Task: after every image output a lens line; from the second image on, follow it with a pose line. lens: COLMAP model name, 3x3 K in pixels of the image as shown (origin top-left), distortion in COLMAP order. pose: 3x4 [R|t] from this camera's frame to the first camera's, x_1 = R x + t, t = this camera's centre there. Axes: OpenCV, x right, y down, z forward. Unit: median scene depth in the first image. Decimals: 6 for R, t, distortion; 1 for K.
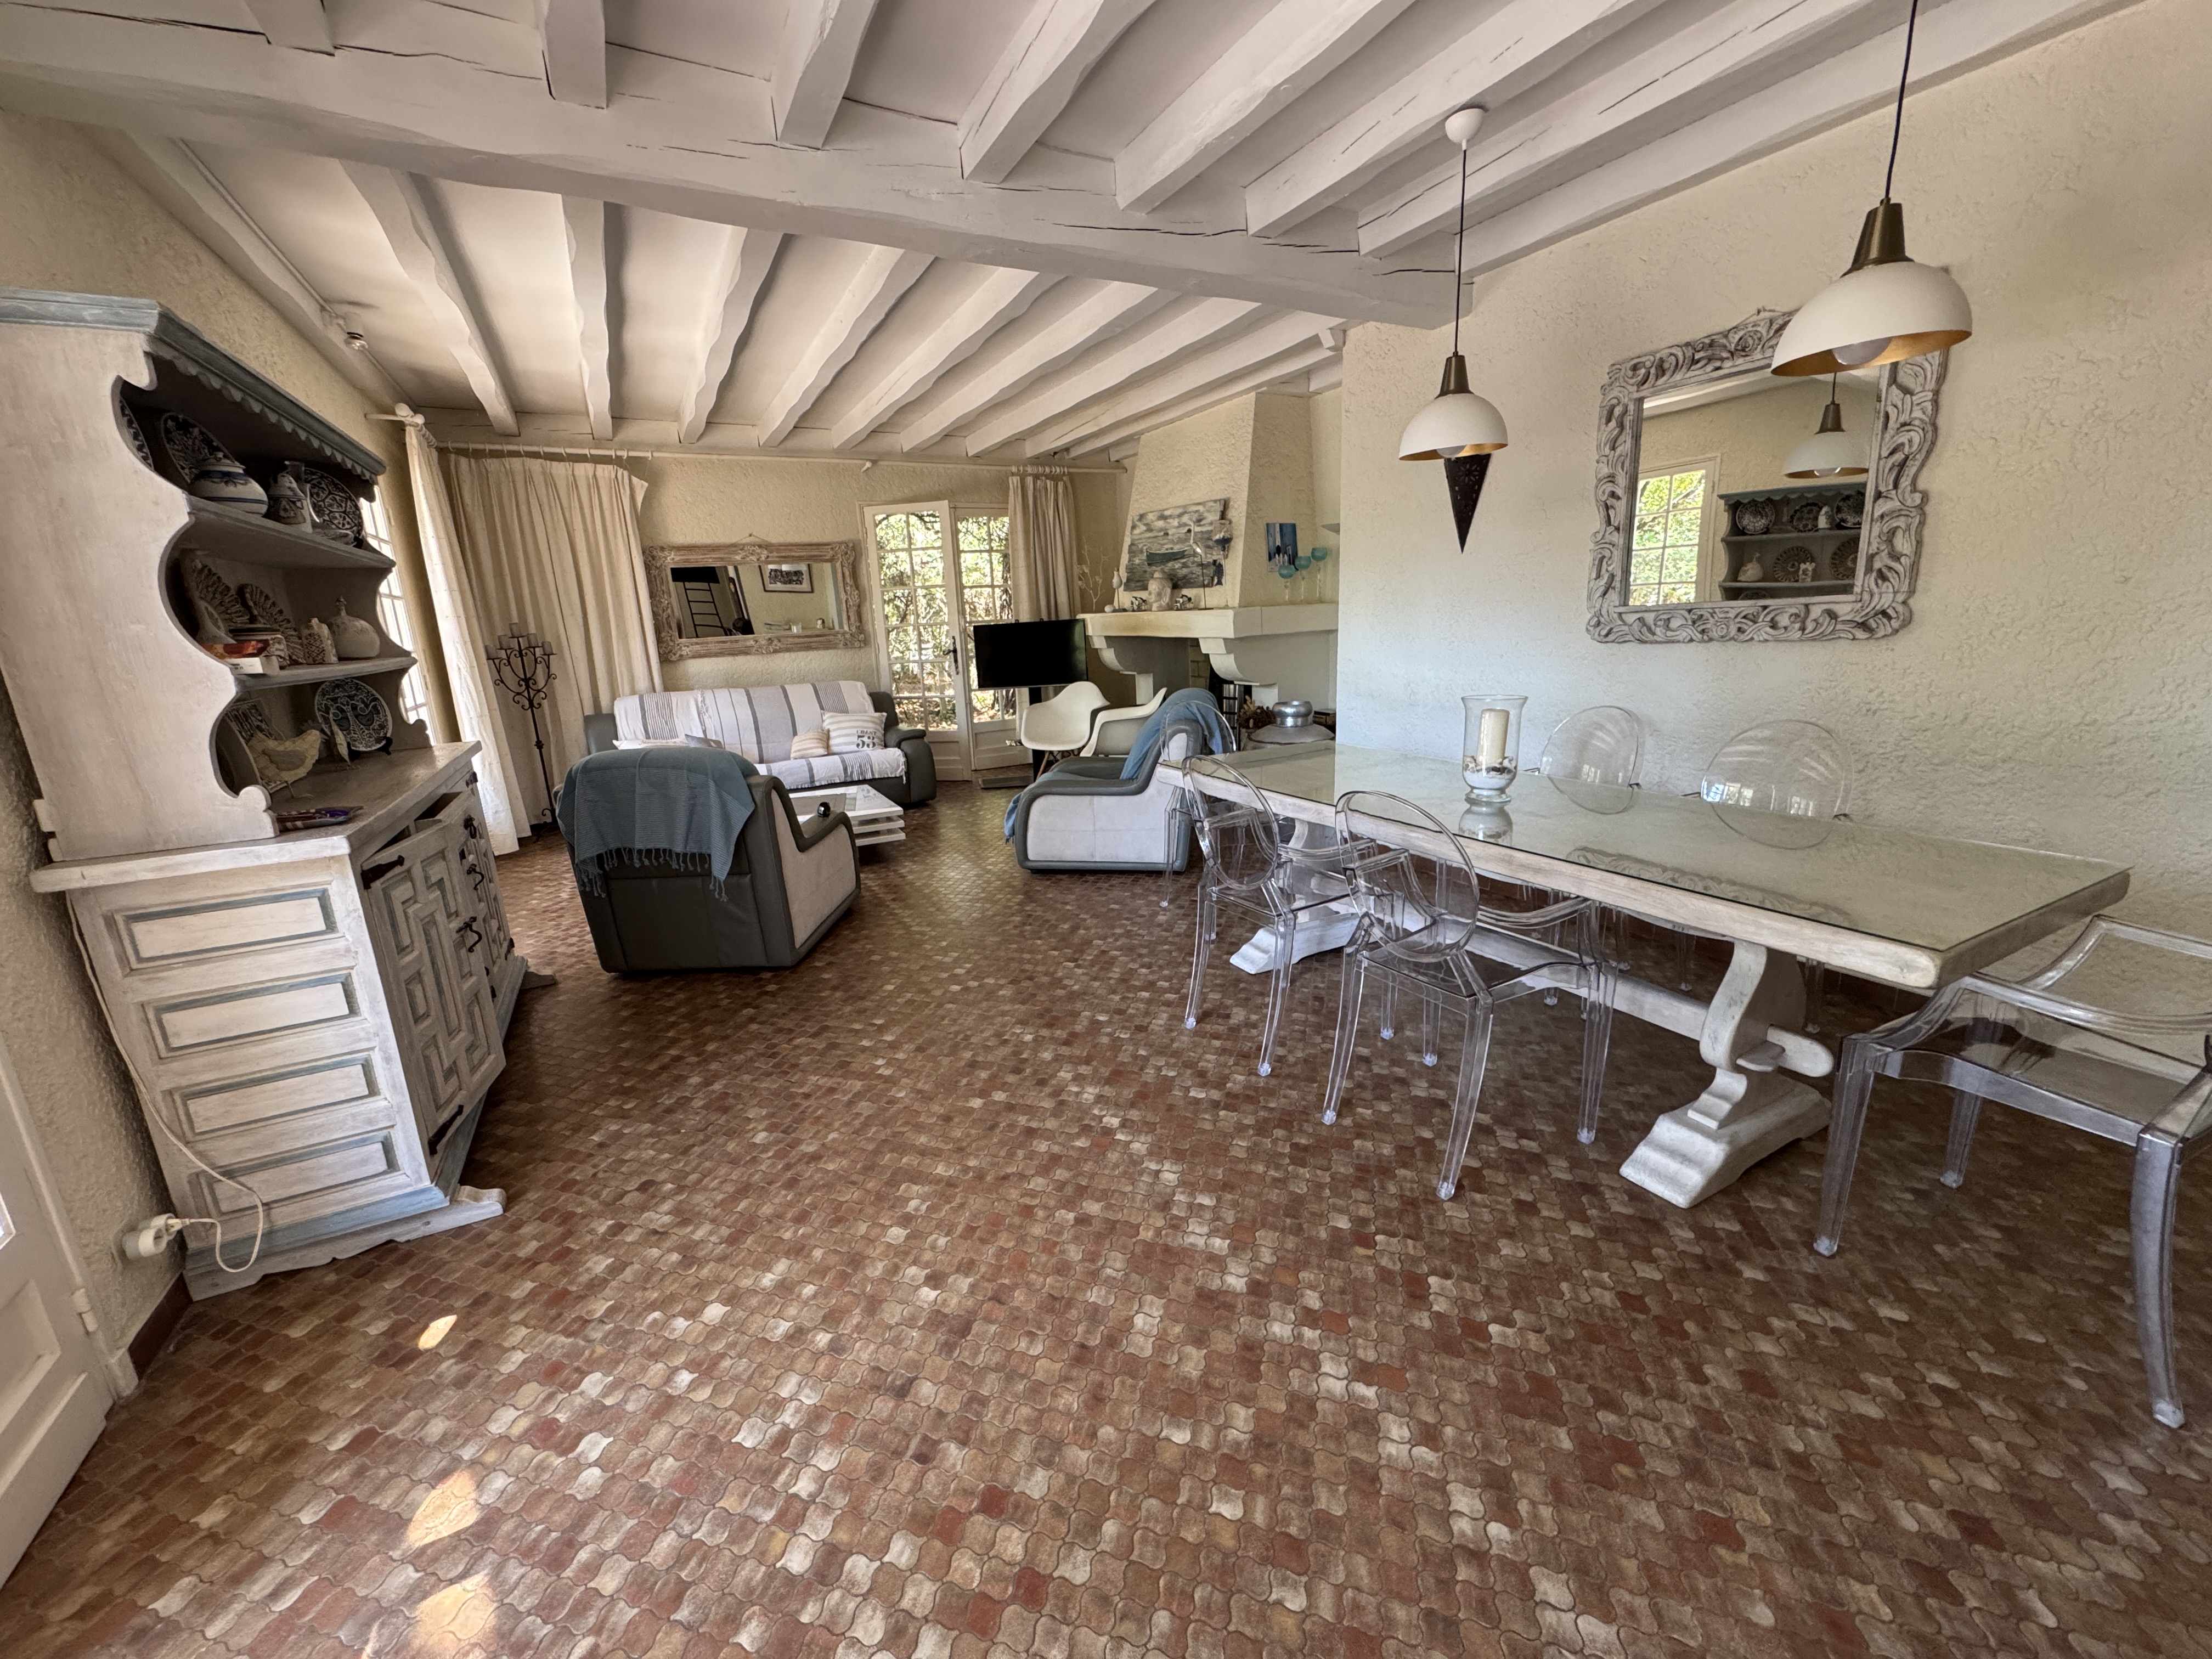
lens RADIAL K [[894.0, 0, 1124.5], [0, 894.0, 818.9], [0, 0, 1]] dist [-0.020717, 0.002435]
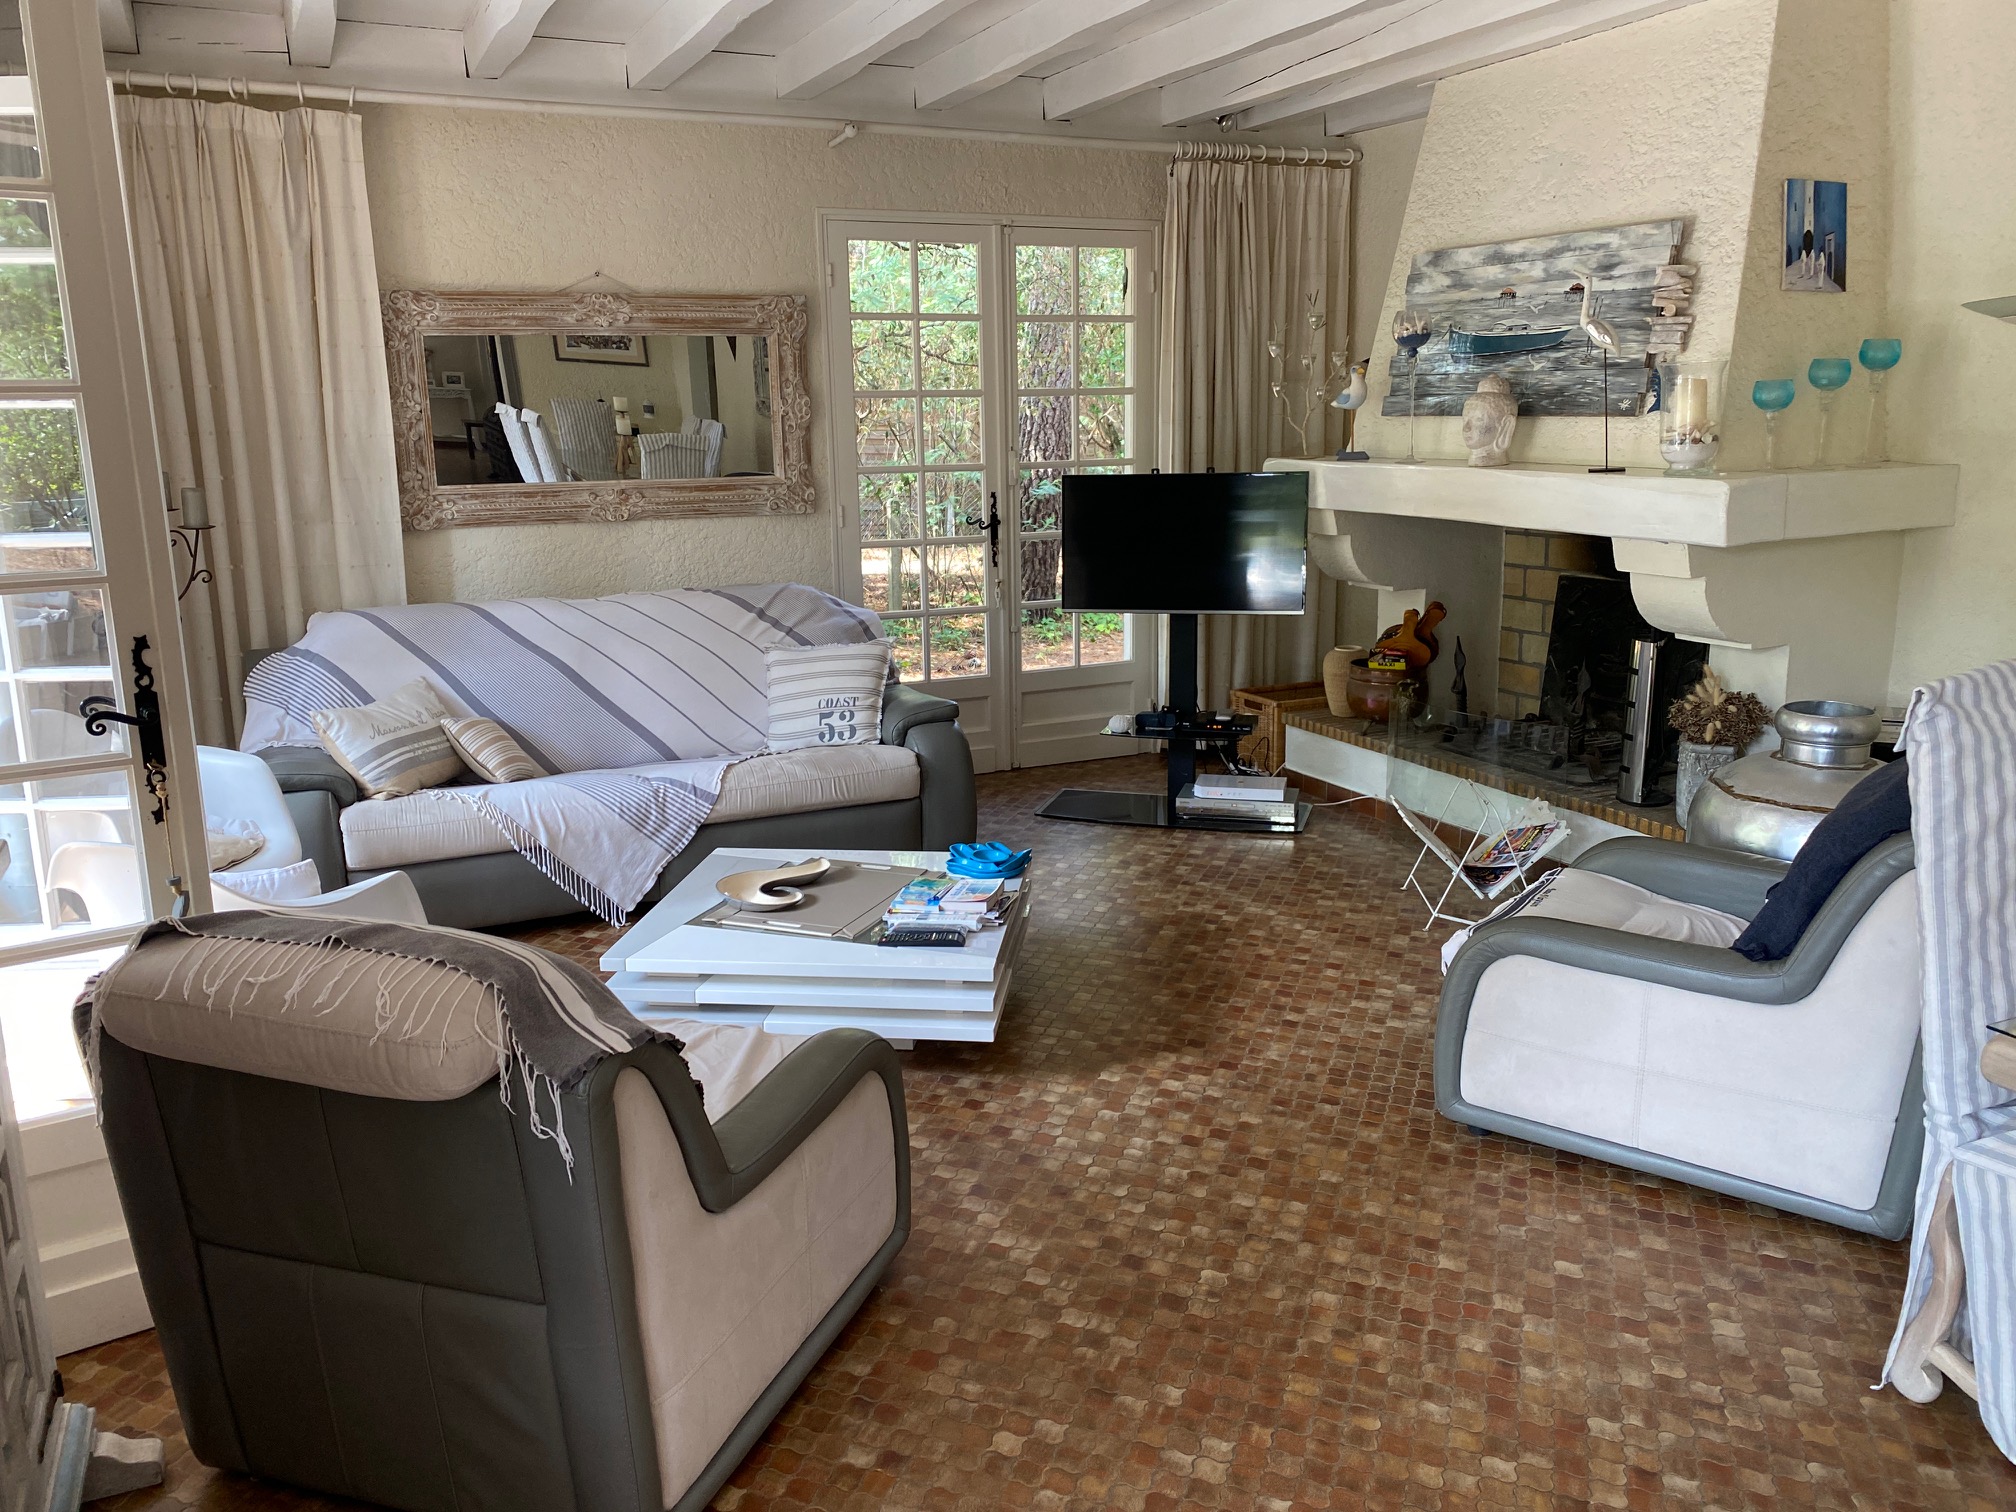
lens RADIAL K [[1614.6, 0, 1010.3], [0, 1614.6, 740.3], [0, 0, 1]] dist [0.026388, -0.035147]
pose [[0.995674, 0.043587, -0.082059, -0.370149], [-0.045801, 0.998630, -0.025291, -0.184309], [0.080844, 0.028940, 0.996307, 0.508785]]
